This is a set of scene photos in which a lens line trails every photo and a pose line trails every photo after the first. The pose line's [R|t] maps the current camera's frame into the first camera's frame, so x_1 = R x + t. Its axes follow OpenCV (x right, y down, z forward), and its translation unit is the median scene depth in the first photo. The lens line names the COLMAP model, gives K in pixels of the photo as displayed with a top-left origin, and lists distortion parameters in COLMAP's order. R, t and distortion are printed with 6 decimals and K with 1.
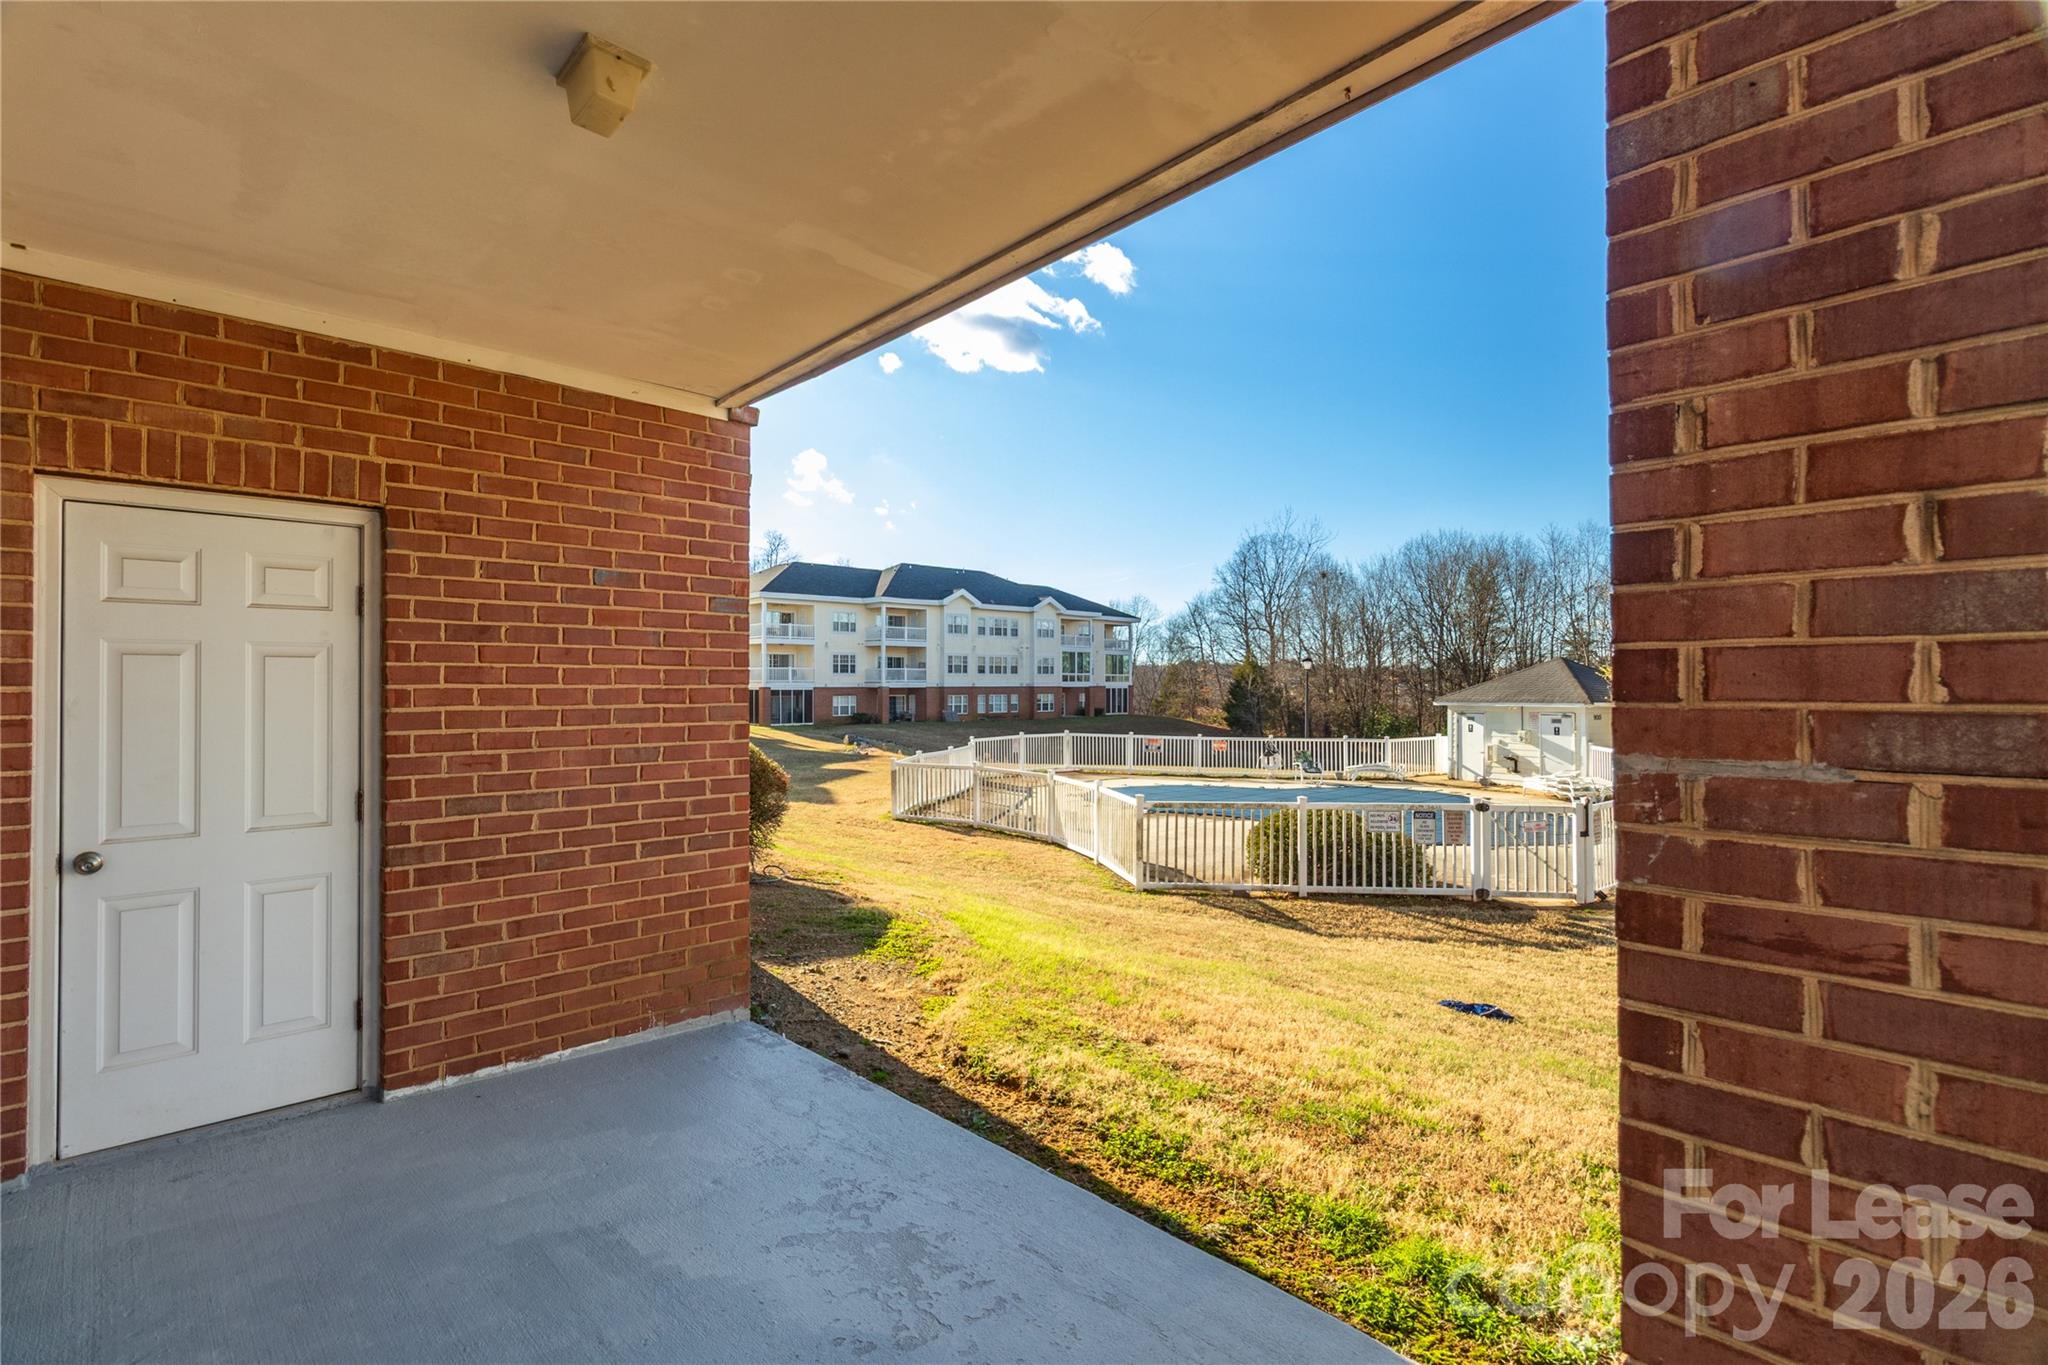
lens RADIAL K [[953.3, 0, 1009.1], [0, 953.3, 662.7], [0, 0, 1]] dist [-0.001185, -0.012571]
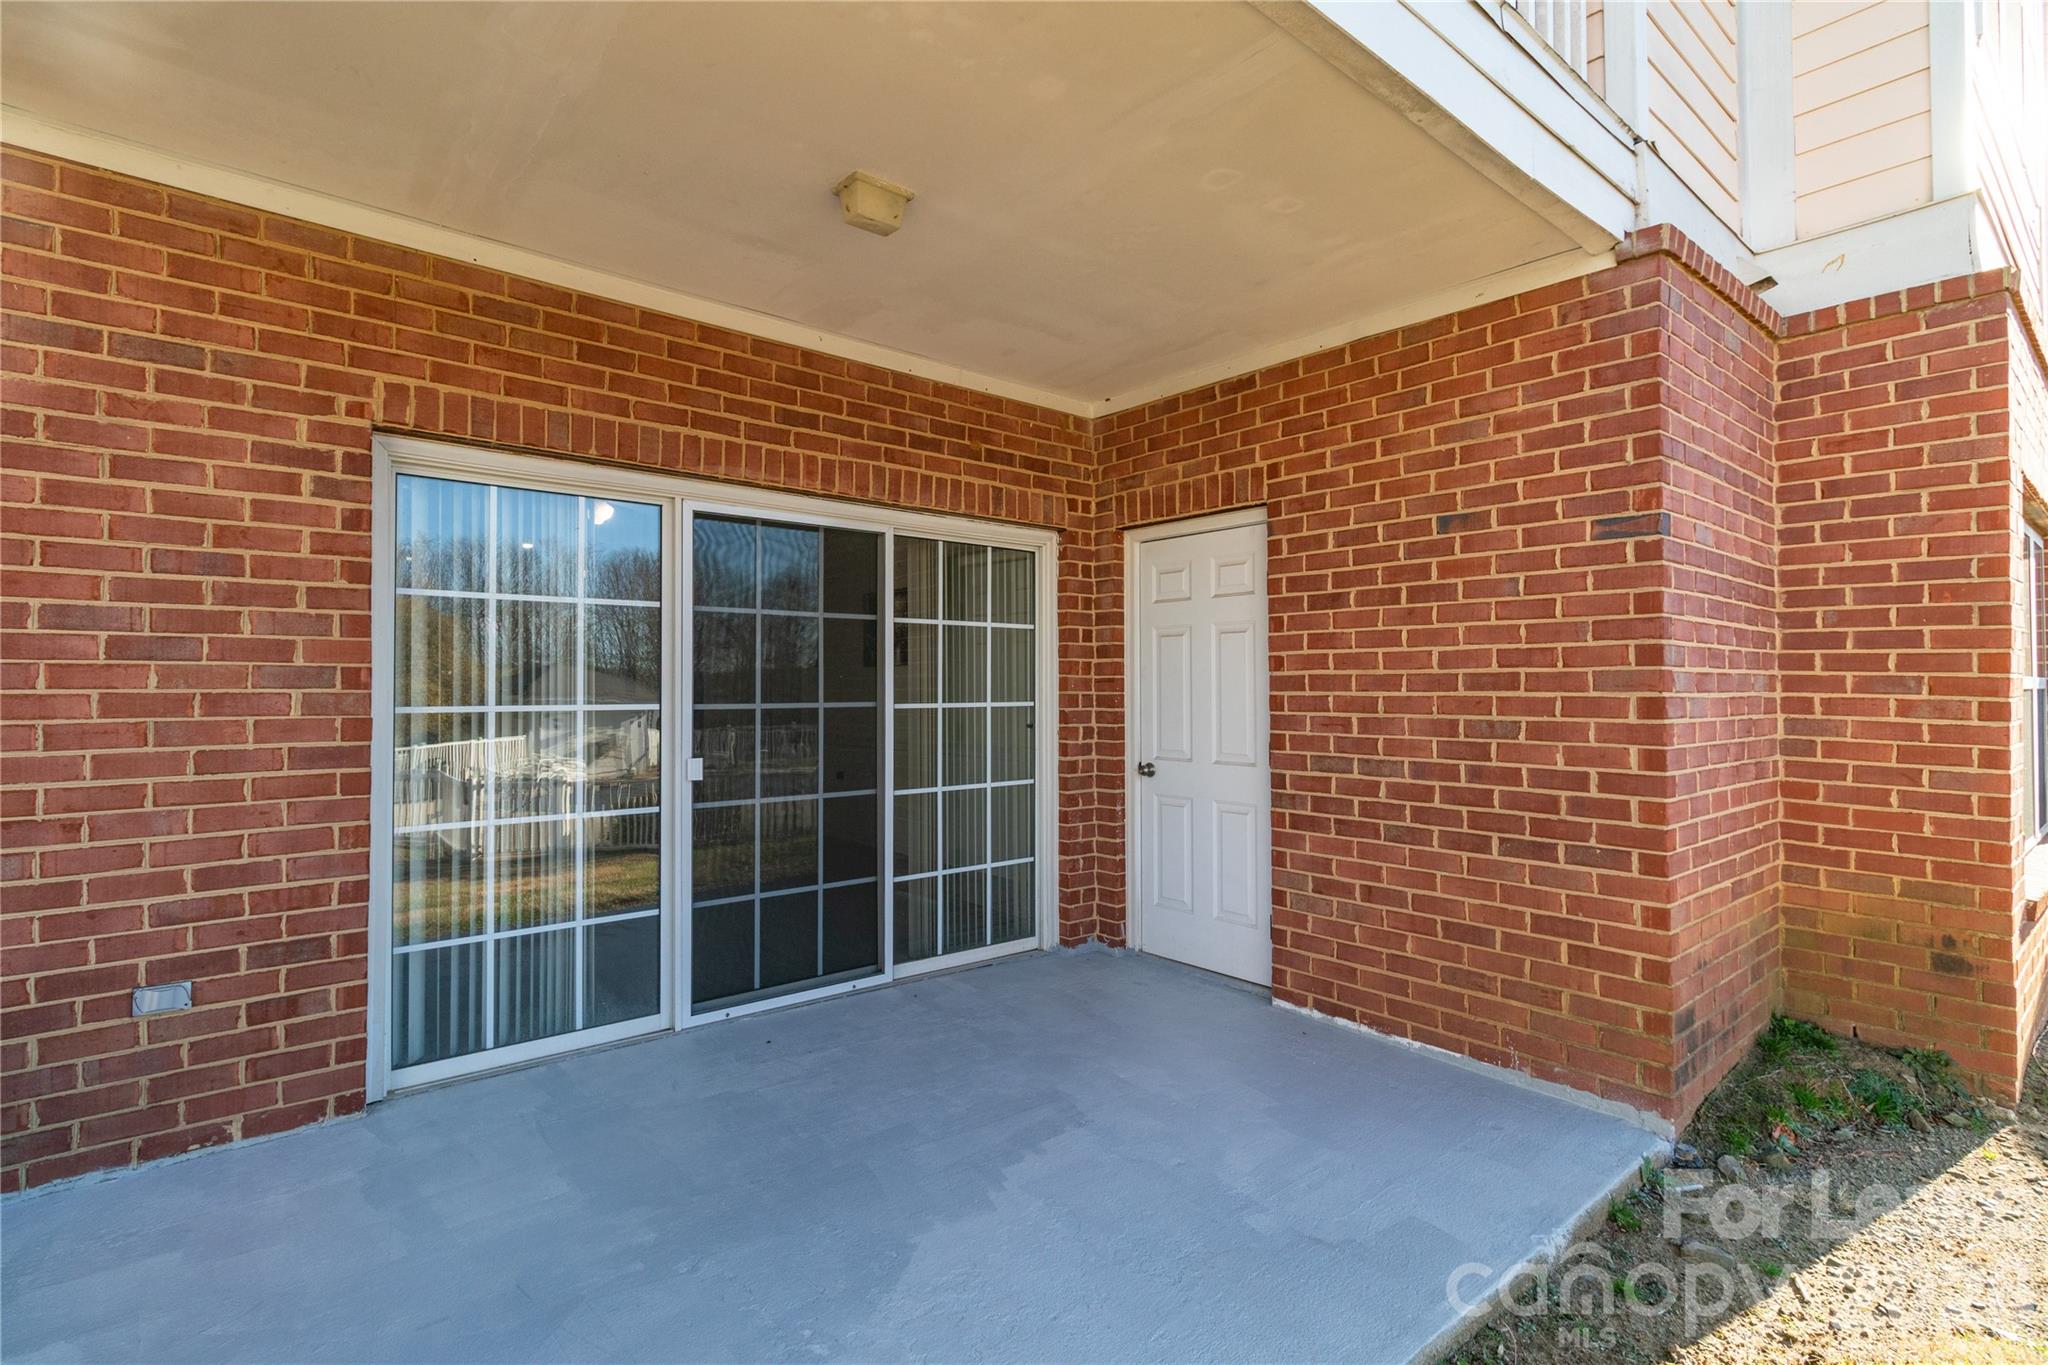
lens RADIAL K [[953.3, 0, 1009.1], [0, 953.3, 662.7], [0, 0, 1]] dist [-0.001185, -0.012571]
pose [[-0.070209, -0.018997, -0.997351, 0.509242], [0.030363, 0.999315, -0.021171, 0.048006], [0.997070, -0.031769, -0.069584, 0.705389]]
